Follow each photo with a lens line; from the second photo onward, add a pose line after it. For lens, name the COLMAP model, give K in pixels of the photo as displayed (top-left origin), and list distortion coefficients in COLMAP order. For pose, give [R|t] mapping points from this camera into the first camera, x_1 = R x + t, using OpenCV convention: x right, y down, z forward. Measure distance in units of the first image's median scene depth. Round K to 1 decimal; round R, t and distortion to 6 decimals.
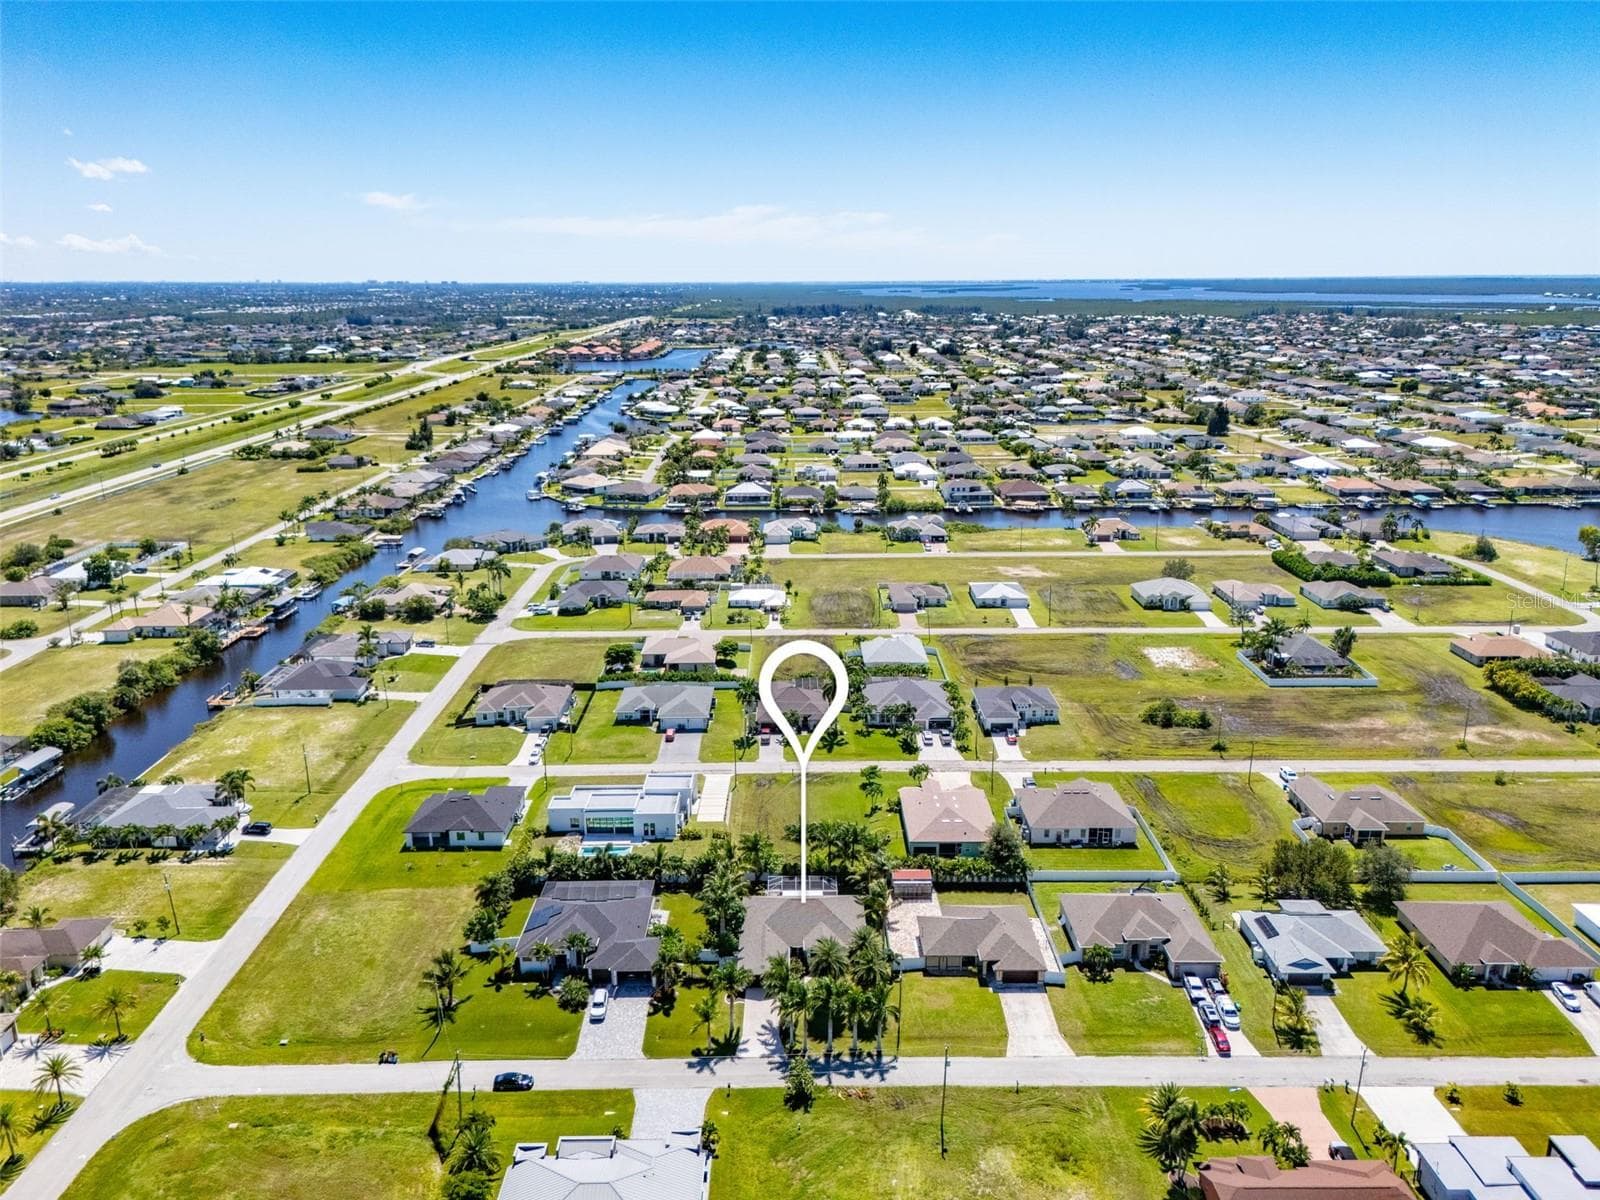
lens RADIAL K [[1176.9, 0, 800.0], [0, 1176.9, 600.0], [0, 0, 1]] dist [0.098798, -0.096257]
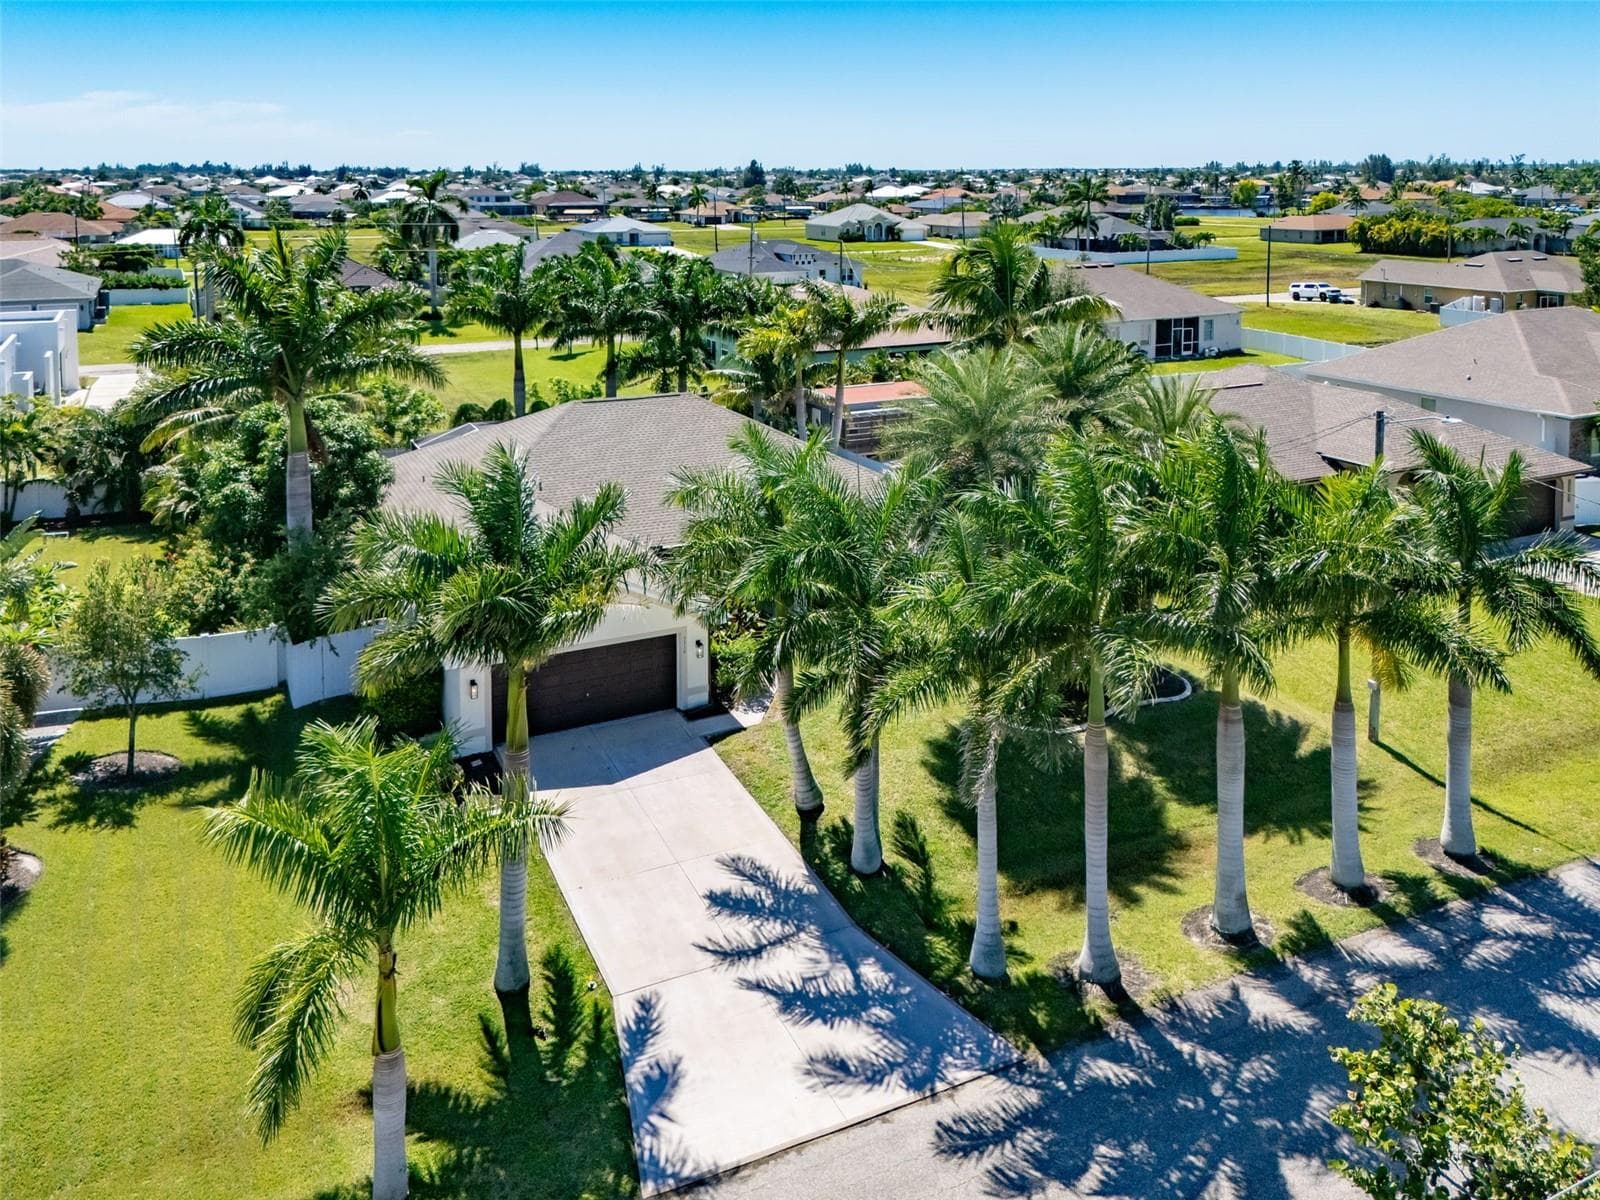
lens RADIAL K [[1221.0, 0, 800.0], [0, 1221.0, 600.0], [0, 0, 1]] dist [0.053950, -0.104934]
pose [[0.901812, -0.140050, 0.408805, -0.065618], [0.110785, 0.989337, 0.094543, 0.255264], [-0.417687, -0.039971, 0.907711, 0.713033]]
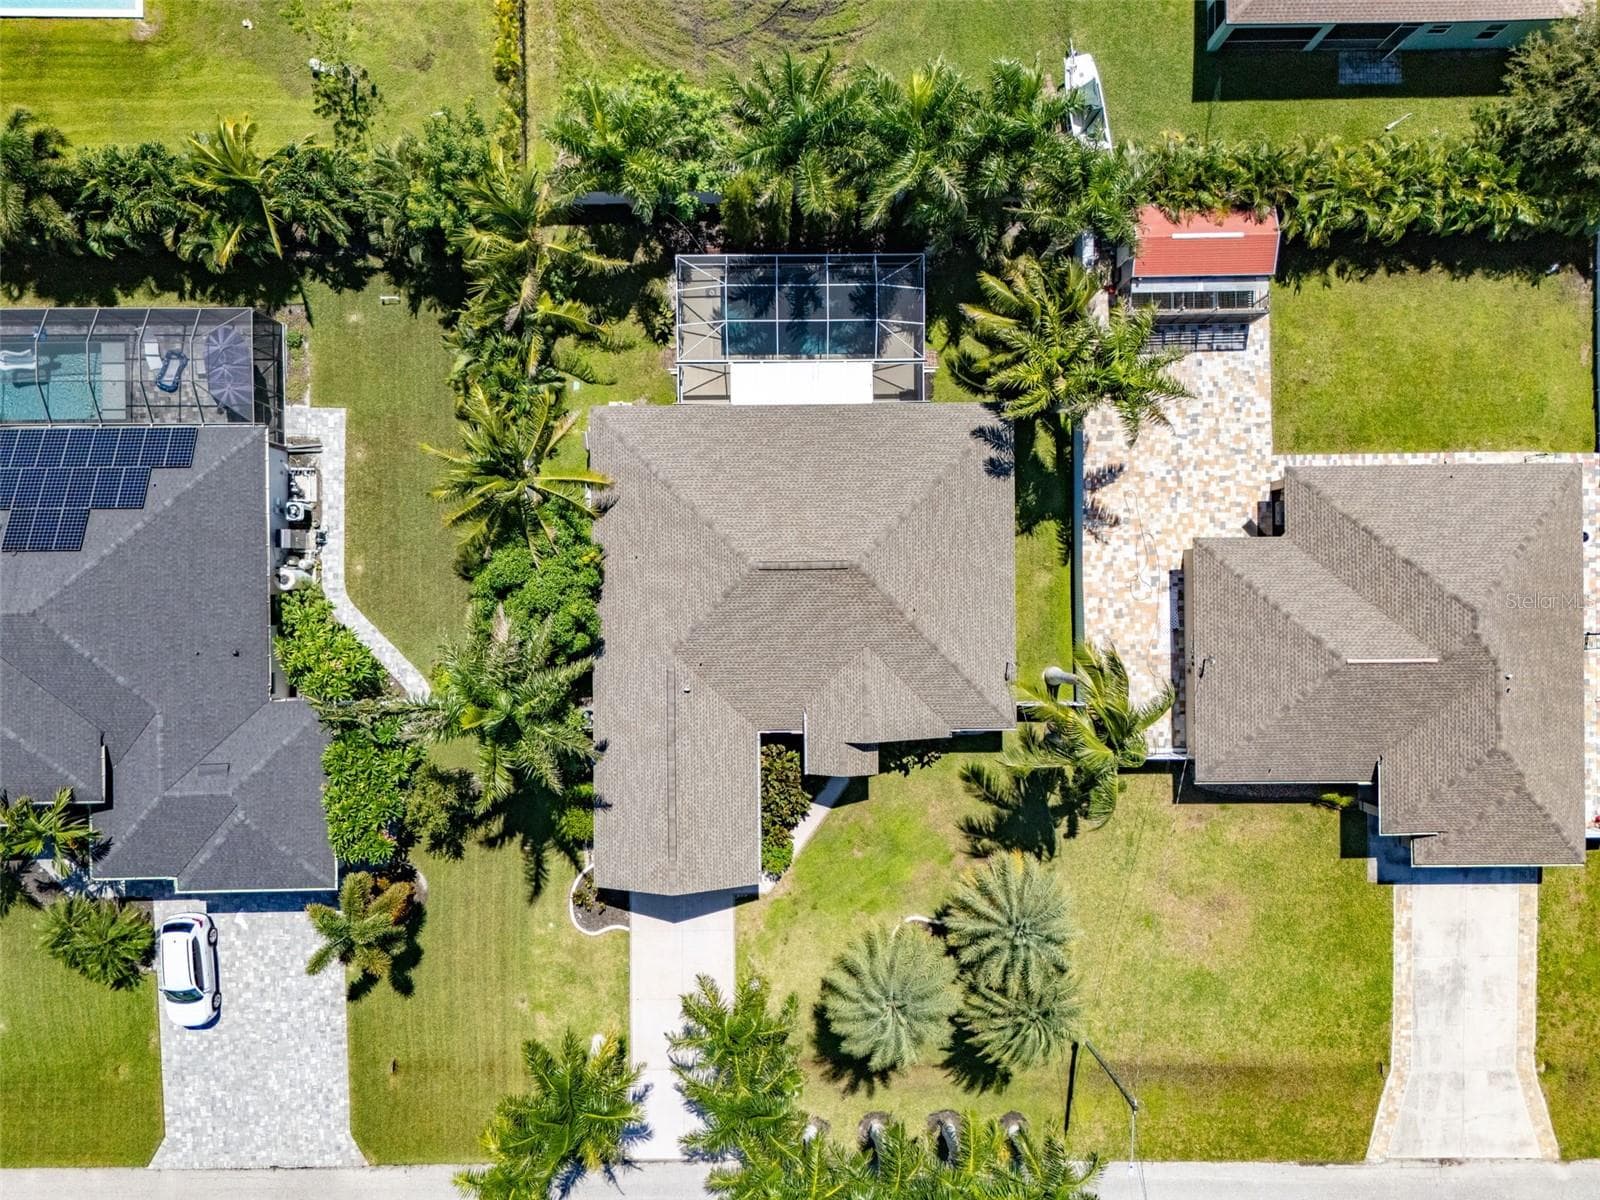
lens RADIAL K [[1176.9, 0, 800.0], [0, 1176.9, 600.0], [0, 0, 1]] dist [0.098798, -0.096257]
pose [[0.999989, -0.004098, 0.002078, 0.001498], [-0.000977, 0.252259, 0.967659, -0.010744], [-0.004490, -0.967651, 0.252252, 0.858910]]
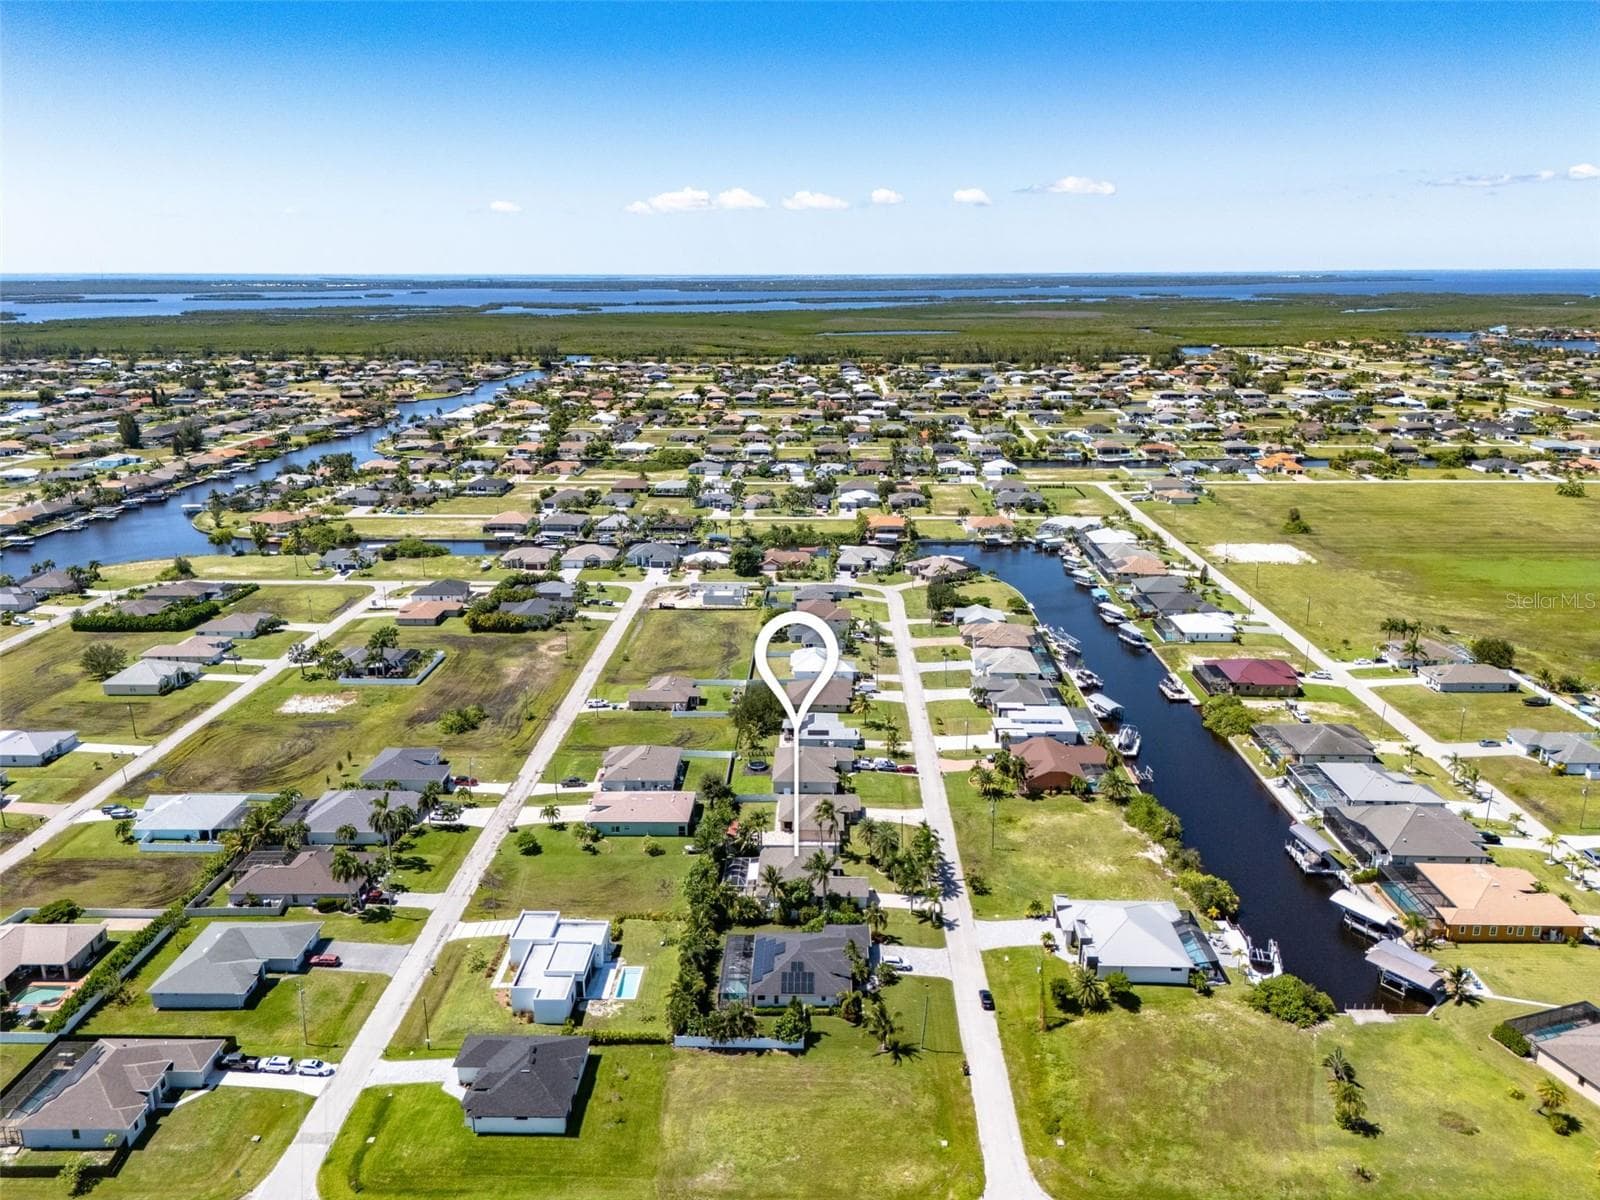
lens RADIAL K [[1176.9, 0, 800.0], [0, 1176.9, 600.0], [0, 0, 1]] dist [0.098798, -0.096257]
pose [[0.028673, -0.265186, 0.963771, -1.082878], [0.265855, 0.931464, 0.248387, -0.301632], [-0.963587, 0.249101, 0.097209, 0.745066]]
